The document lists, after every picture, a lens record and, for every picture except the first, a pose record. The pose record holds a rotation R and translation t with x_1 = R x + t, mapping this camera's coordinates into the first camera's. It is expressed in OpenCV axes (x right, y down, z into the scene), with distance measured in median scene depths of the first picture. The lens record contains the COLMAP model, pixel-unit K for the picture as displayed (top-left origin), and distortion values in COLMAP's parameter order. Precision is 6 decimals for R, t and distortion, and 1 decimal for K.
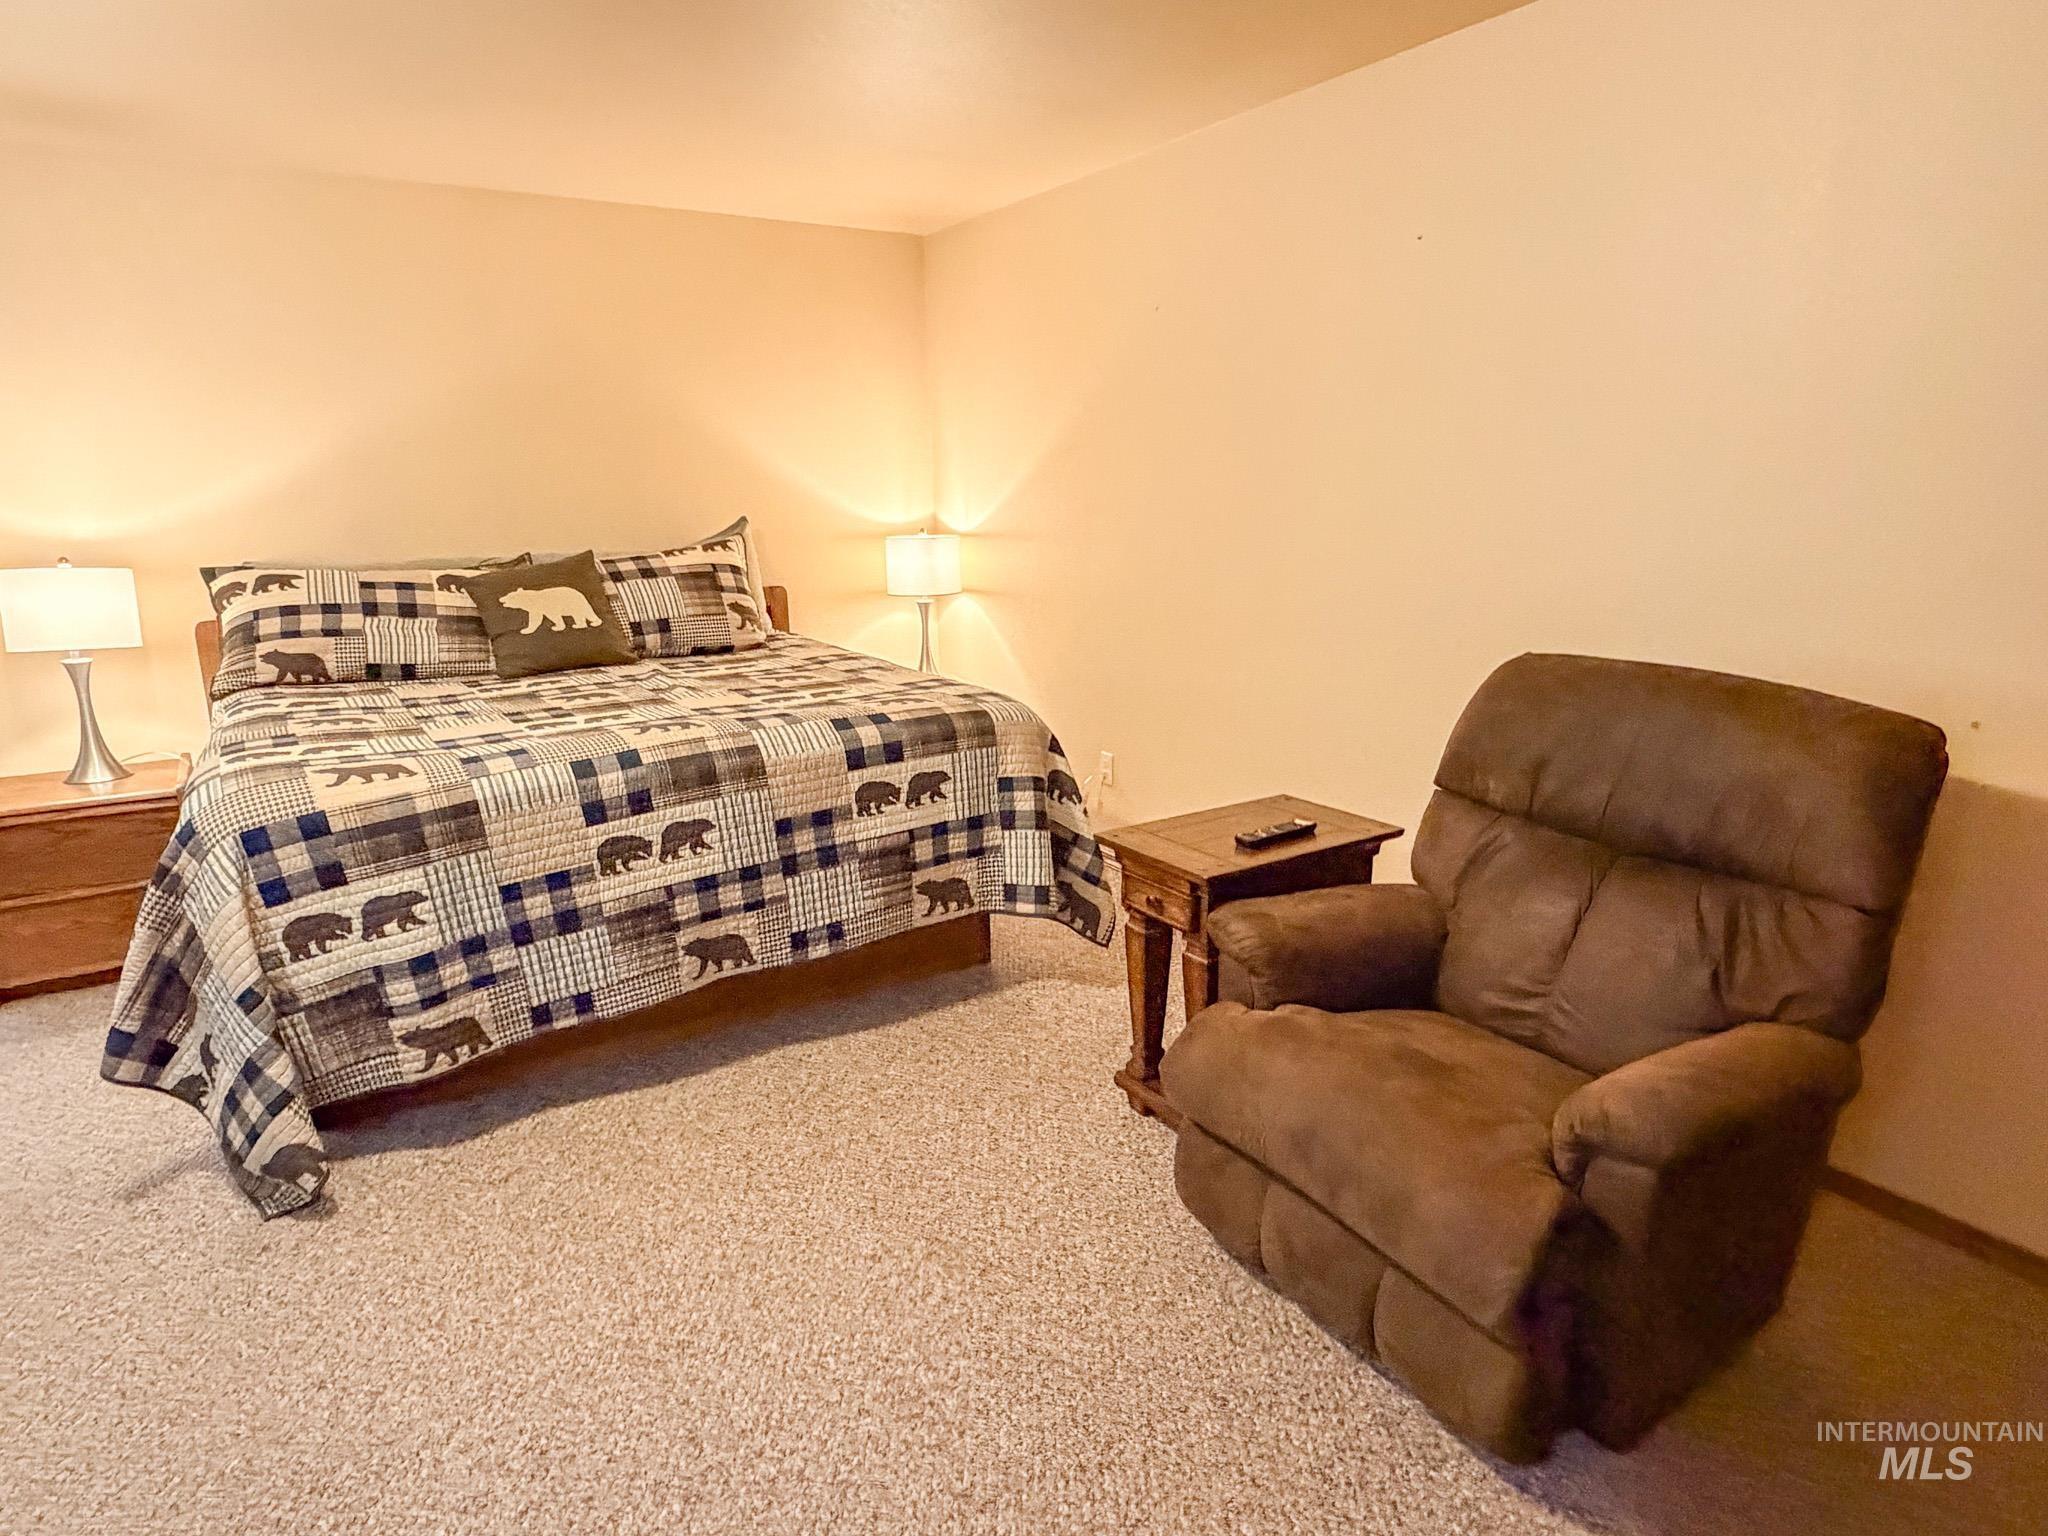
lens RADIAL K [[1194.6, 0, 1024.0], [0, 1194.6, 768.0], [0, 0, 1]] dist [-0.004391, 0.001124]
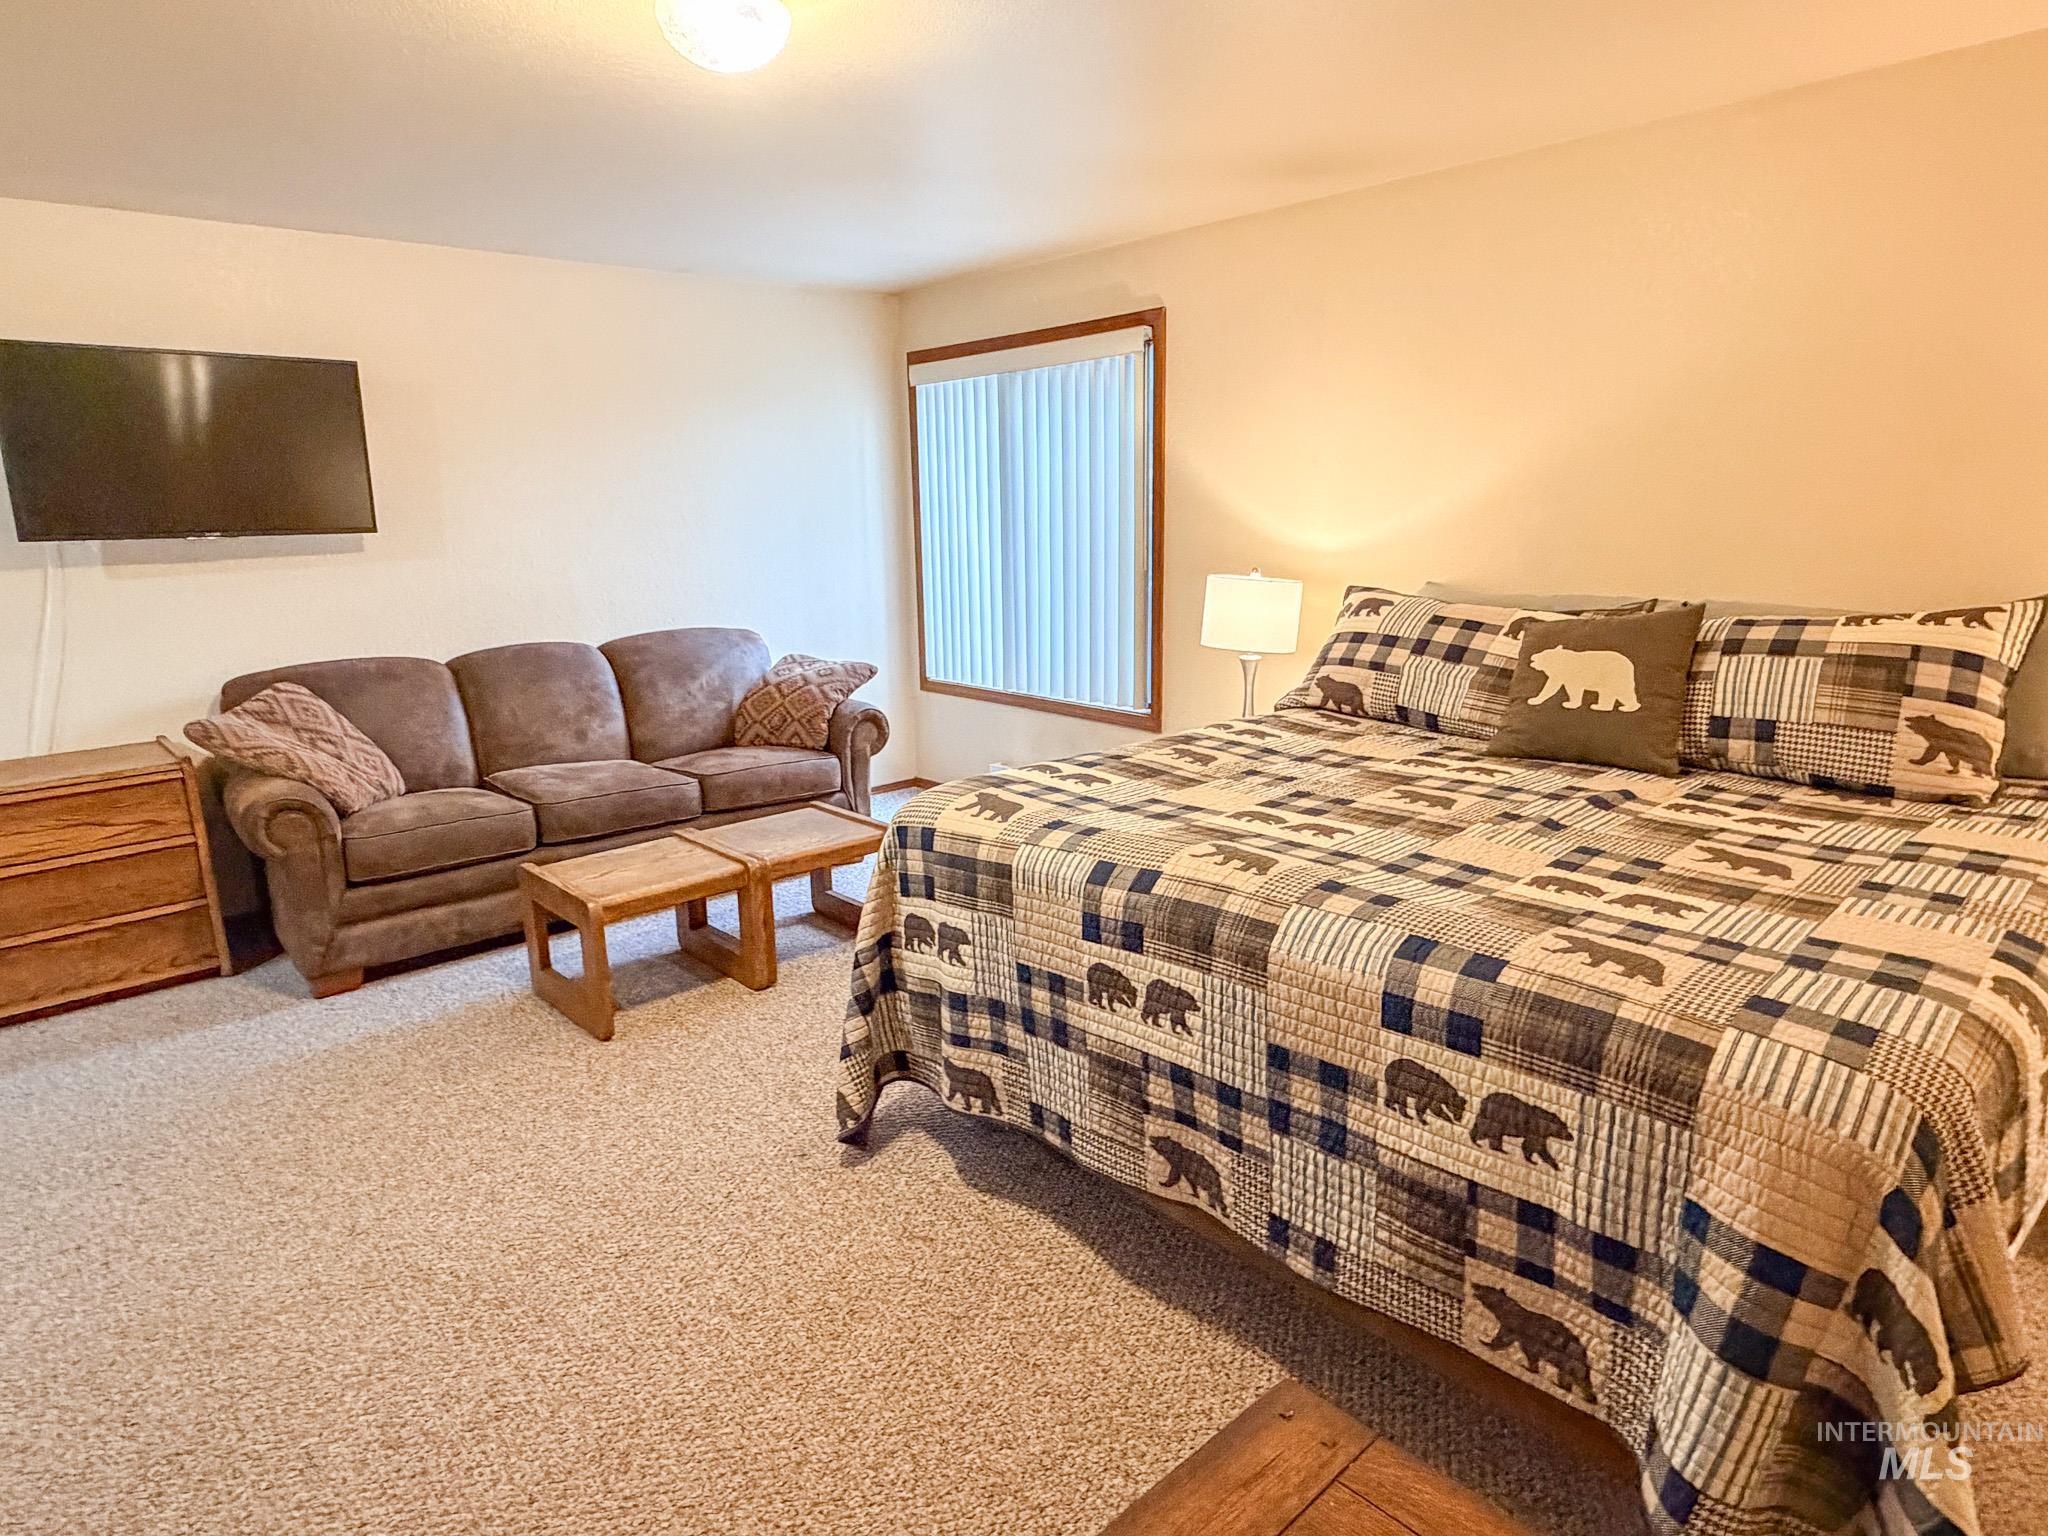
lens RADIAL K [[1194.6, 0, 1024.0], [0, 1194.6, 768.0], [0, 0, 1]] dist [-0.004391, 0.001124]
pose [[0.155228, 0.228918, -0.960989, 0.364173], [-0.212540, 0.957739, 0.193813, -0.196986], [0.964744, 0.174163, 0.197322, 0.693226]]
